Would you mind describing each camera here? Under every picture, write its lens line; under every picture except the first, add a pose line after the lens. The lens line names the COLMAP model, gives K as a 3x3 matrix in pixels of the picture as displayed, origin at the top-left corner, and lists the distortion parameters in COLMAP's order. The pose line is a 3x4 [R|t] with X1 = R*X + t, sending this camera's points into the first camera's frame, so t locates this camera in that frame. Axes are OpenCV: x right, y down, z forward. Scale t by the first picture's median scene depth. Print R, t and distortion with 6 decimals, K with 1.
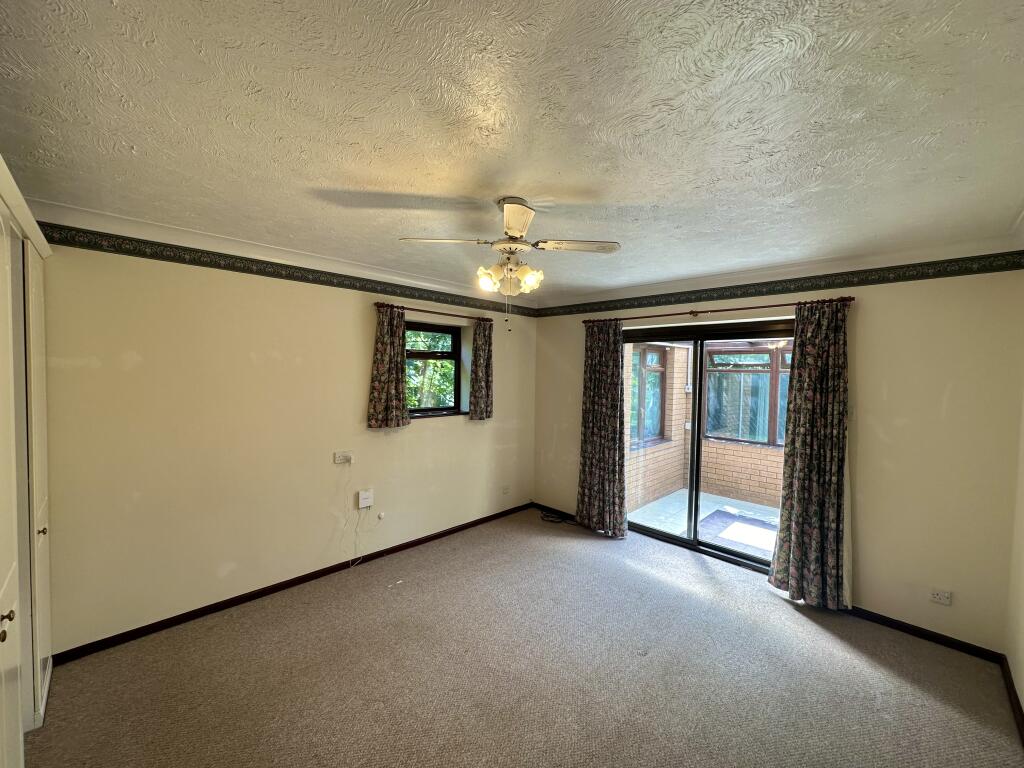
lens RADIAL K [[406.0, 0, 514.4], [0, 406.0, 383.7], [0, 0, 1]] dist [-0.000193, 0.000111]
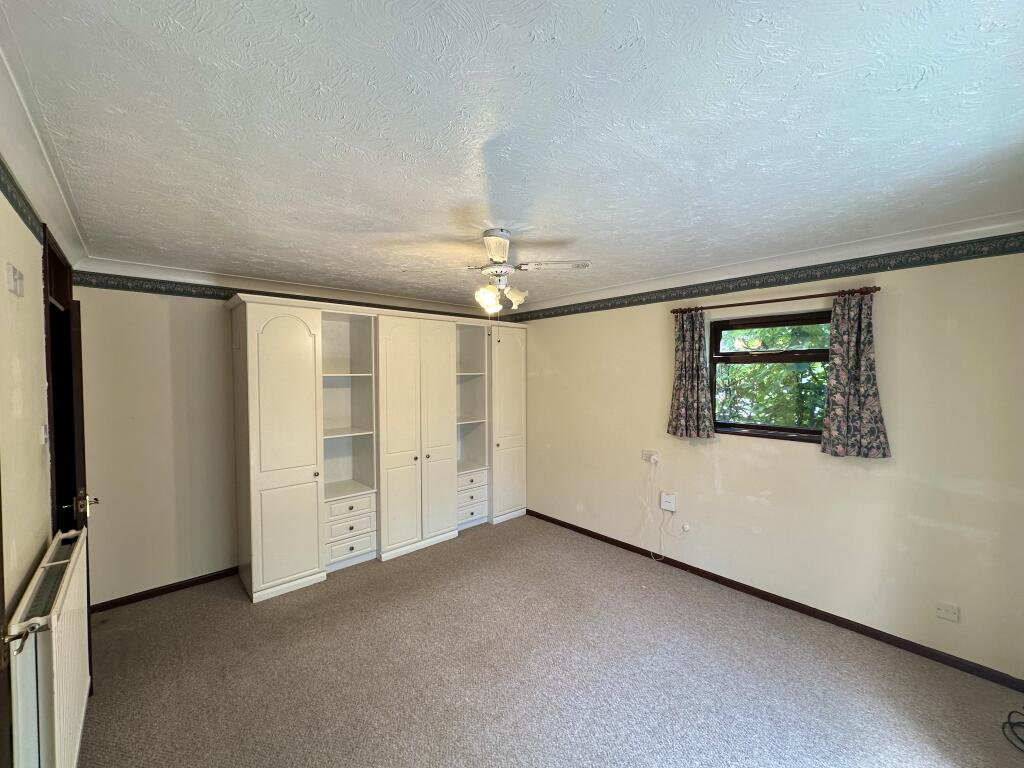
lens RADIAL K [[406.0, 0, 512.3], [0, 406.0, 382.3], [0, 0, 1]] dist [-0.000193, 0.000111]
pose [[-0.040621, 0.000371, -0.999175, 0.680239], [-0.035266, 0.999376, 0.001805, -0.007318], [0.998552, 0.035310, -0.040582, 0.642900]]
